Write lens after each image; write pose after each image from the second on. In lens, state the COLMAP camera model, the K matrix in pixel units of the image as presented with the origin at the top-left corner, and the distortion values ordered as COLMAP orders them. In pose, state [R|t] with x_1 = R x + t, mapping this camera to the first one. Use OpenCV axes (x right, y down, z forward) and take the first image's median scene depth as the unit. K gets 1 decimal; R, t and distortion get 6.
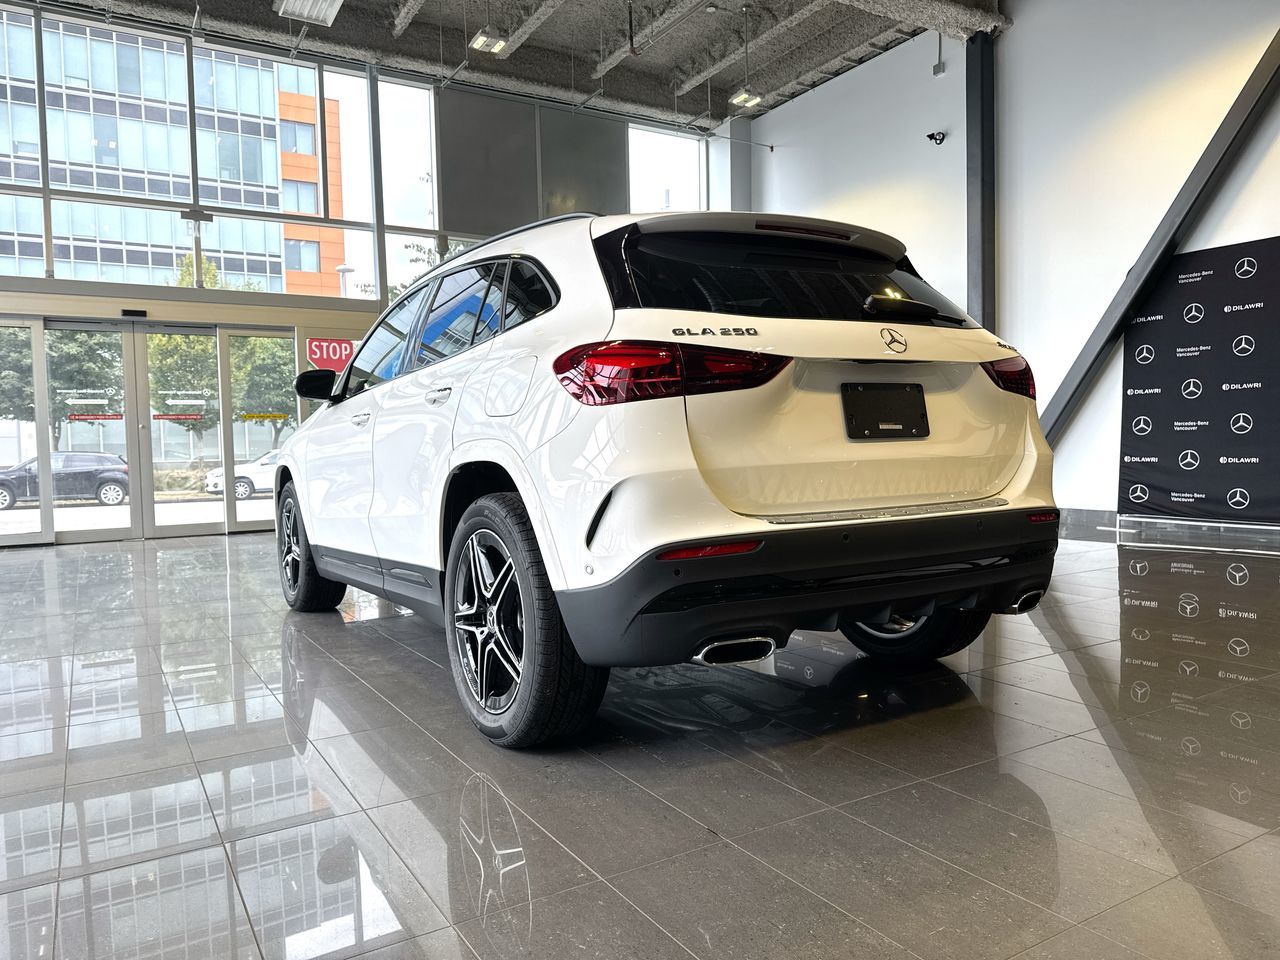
lens RADIAL K [[911.8, 0, 640.0], [0, 911.8, 480.0], [0, 0, 1]] dist [0.058247, -0.061691]
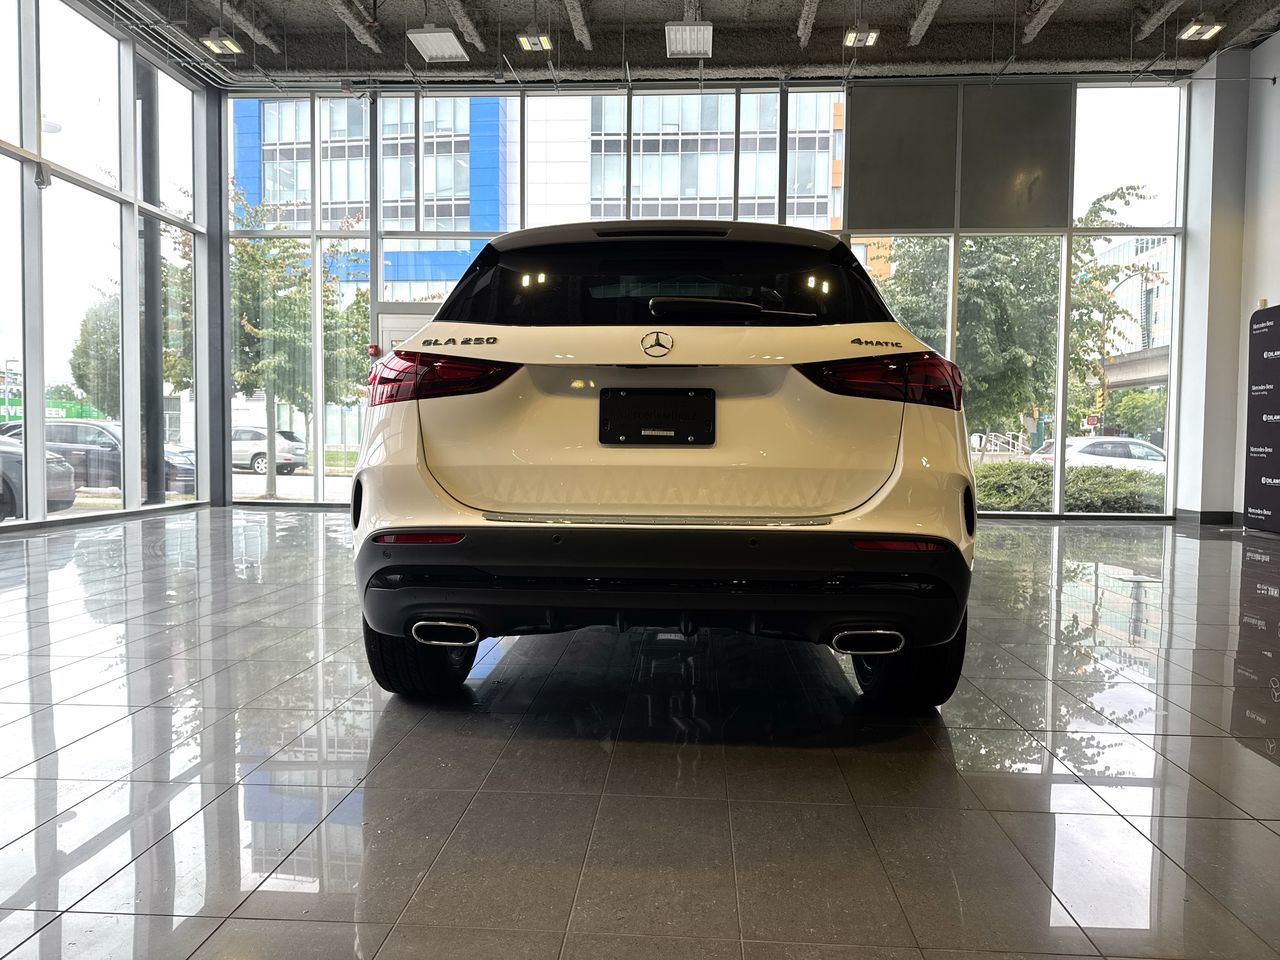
lens RADIAL K [[911.9, 0, 638.9], [0, 911.9, 480.8], [0, 0, 1]] dist [0.042267, -0.039173]
pose [[0.822506, 0.055969, -0.565995, 0.221694], [-0.052646, 0.998366, 0.022220, -0.007644], [0.566314, 0.011521, 0.824109, 0.053894]]
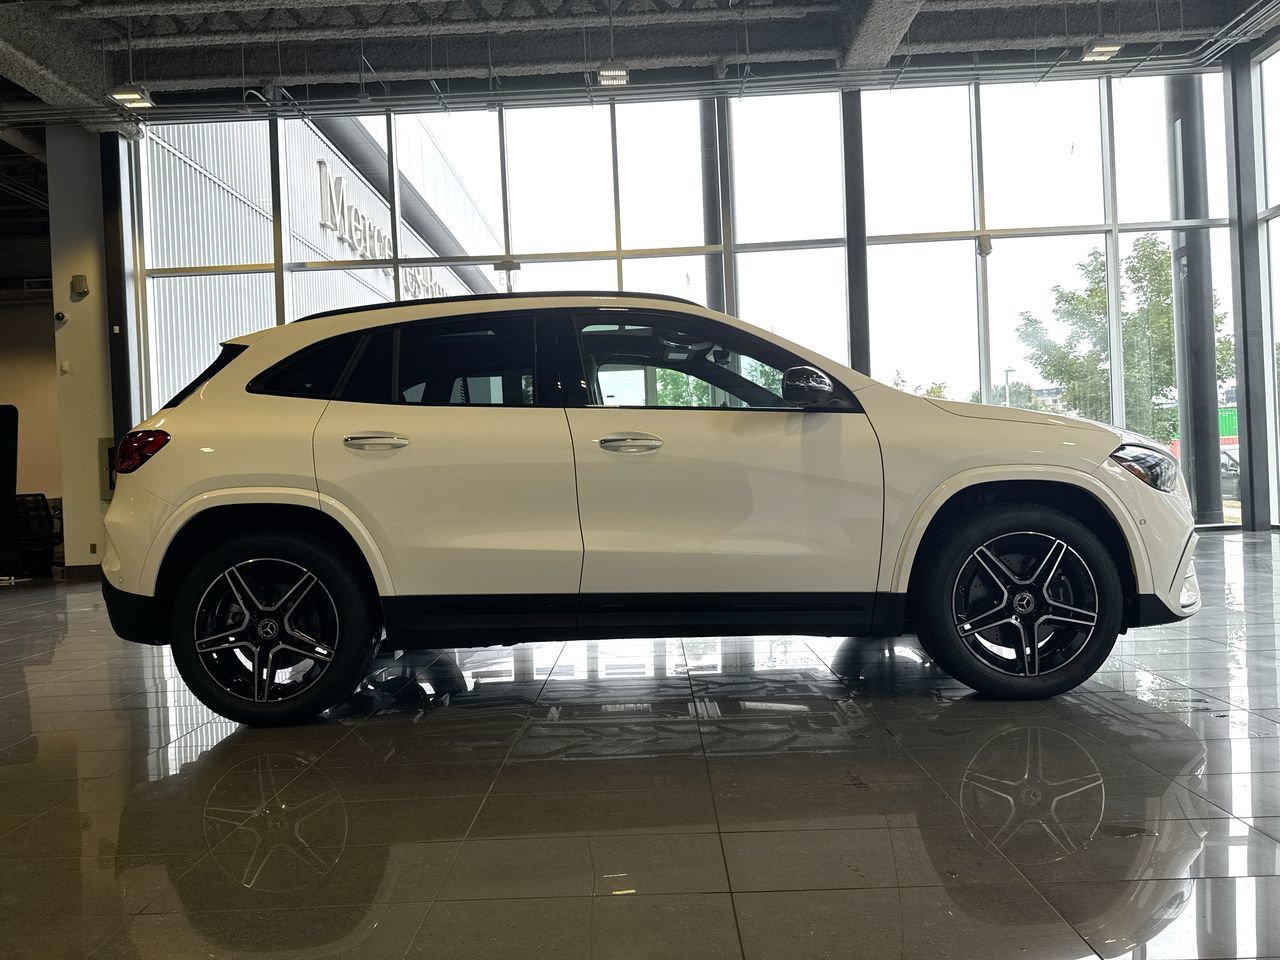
lens RADIAL K [[896.8, 0, 642.2], [0, 896.8, 490.2], [0, 0, 1]] dist [0.004603, -0.001297]
pose [[-0.529161, 0.058727, -0.846487, 0.337941], [0.022433, 0.998222, 0.055230, -0.035960], [0.848225, 0.010237, -0.529537, 0.709434]]
